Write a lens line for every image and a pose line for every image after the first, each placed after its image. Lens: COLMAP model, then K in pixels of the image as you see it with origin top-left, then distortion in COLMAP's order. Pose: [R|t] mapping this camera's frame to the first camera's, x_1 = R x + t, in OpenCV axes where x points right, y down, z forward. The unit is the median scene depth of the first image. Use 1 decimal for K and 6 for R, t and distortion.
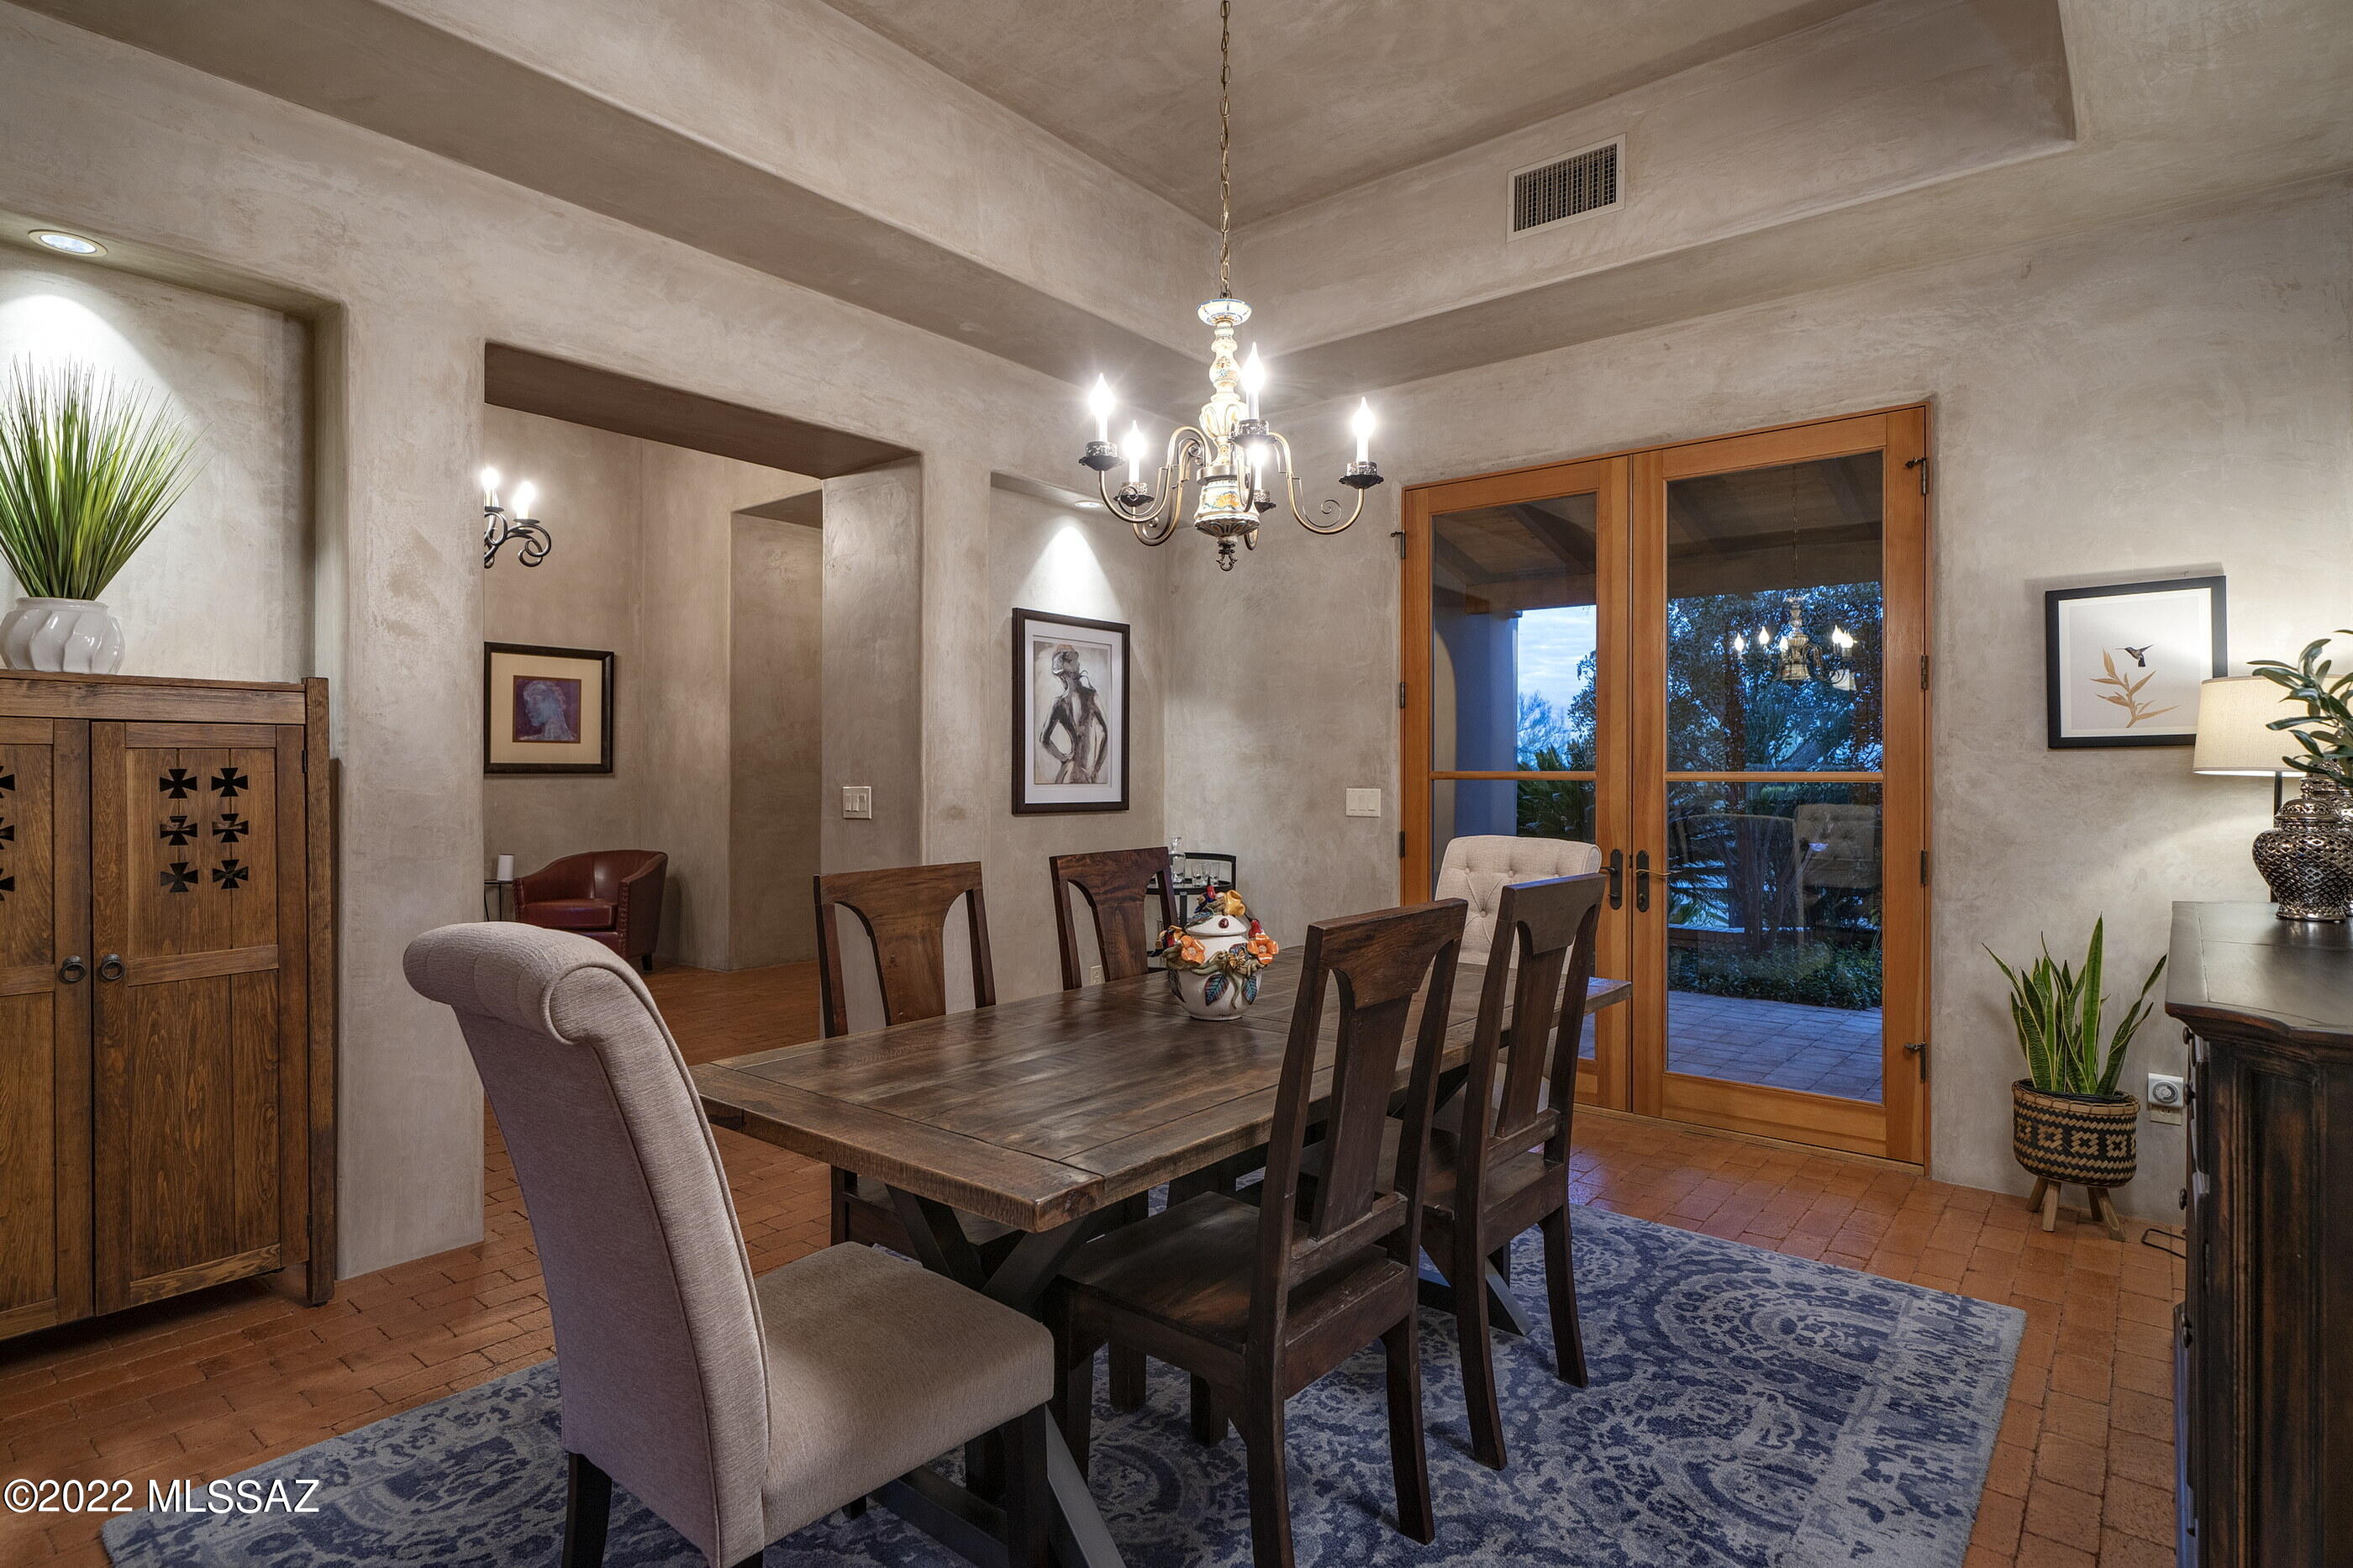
lens RADIAL K [[1227.9, 0, 1171.0], [0, 1227.9, 772.8], [0, 0, 1]] dist [-0.003062, -0.000183]
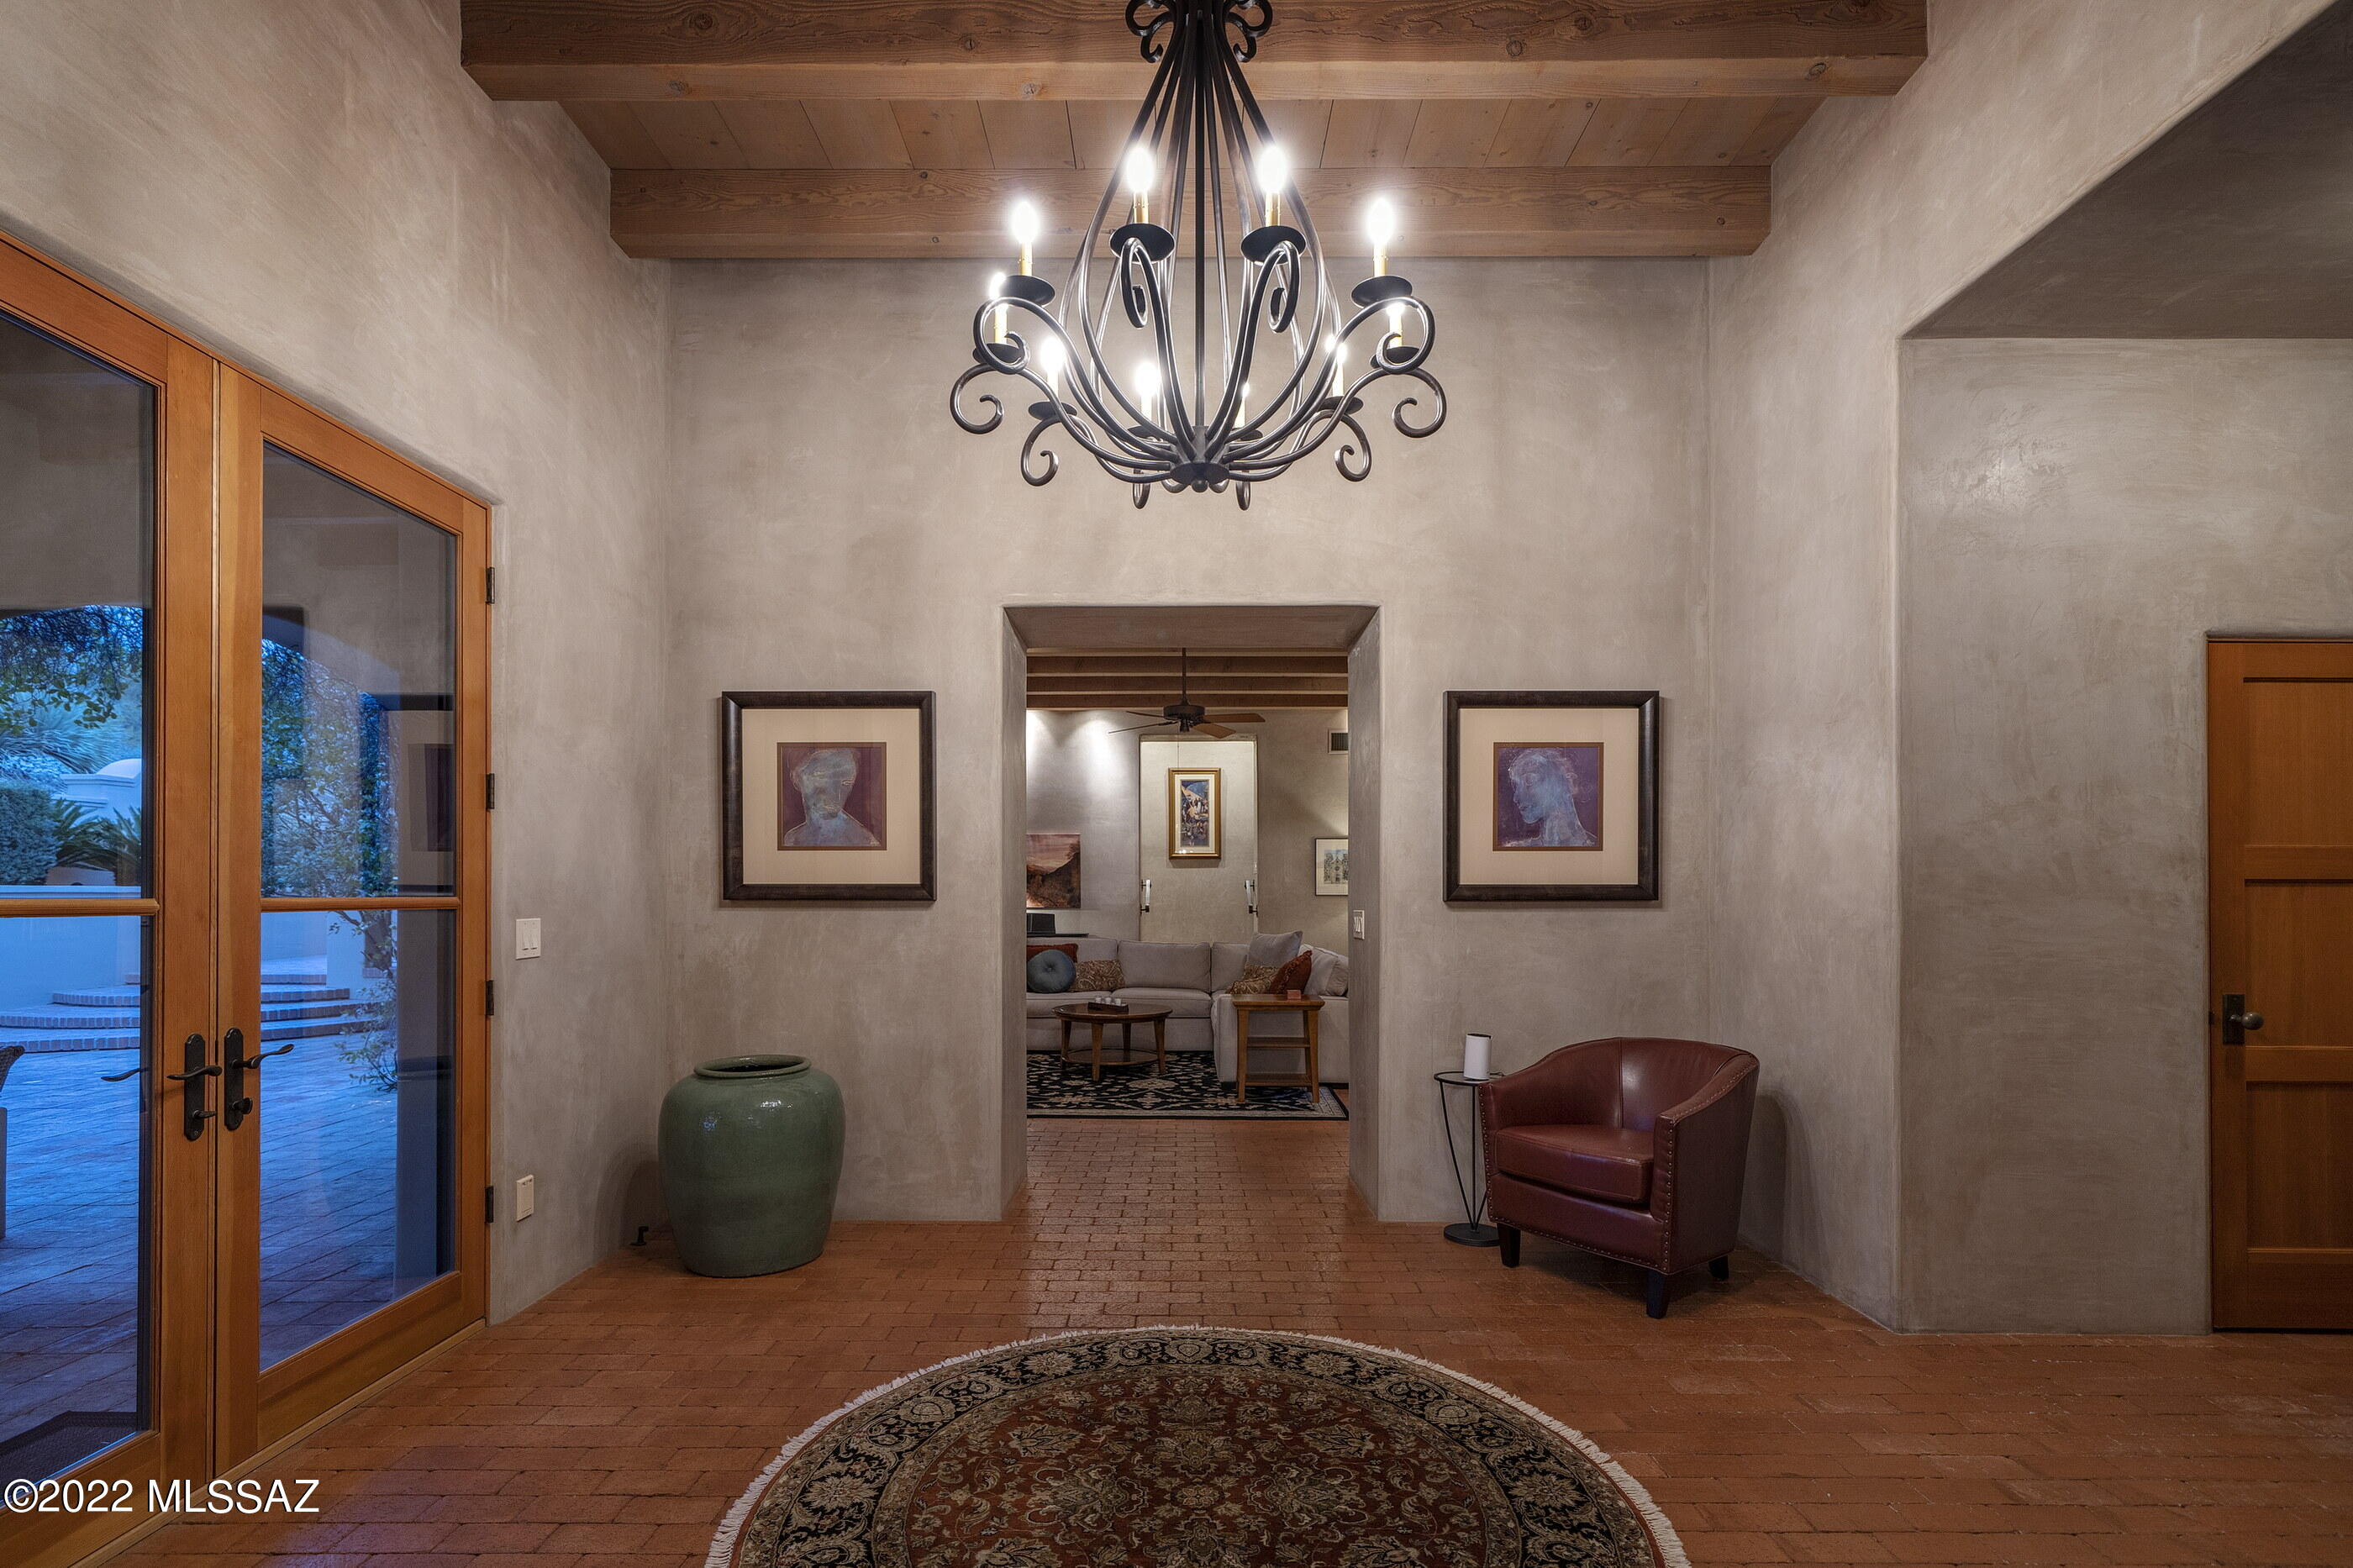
lens RADIAL K [[1032.3, 0, 1188.5], [0, 1032.3, 885.4], [0, 0, 1]] dist [-0.001396, -0.000113]
pose [[0.618956, -0.008147, -0.785383, -0.214617], [0.000735, 0.999952, -0.009794, -0.002436], [0.785425, 0.005485, 0.618932, 0.536586]]
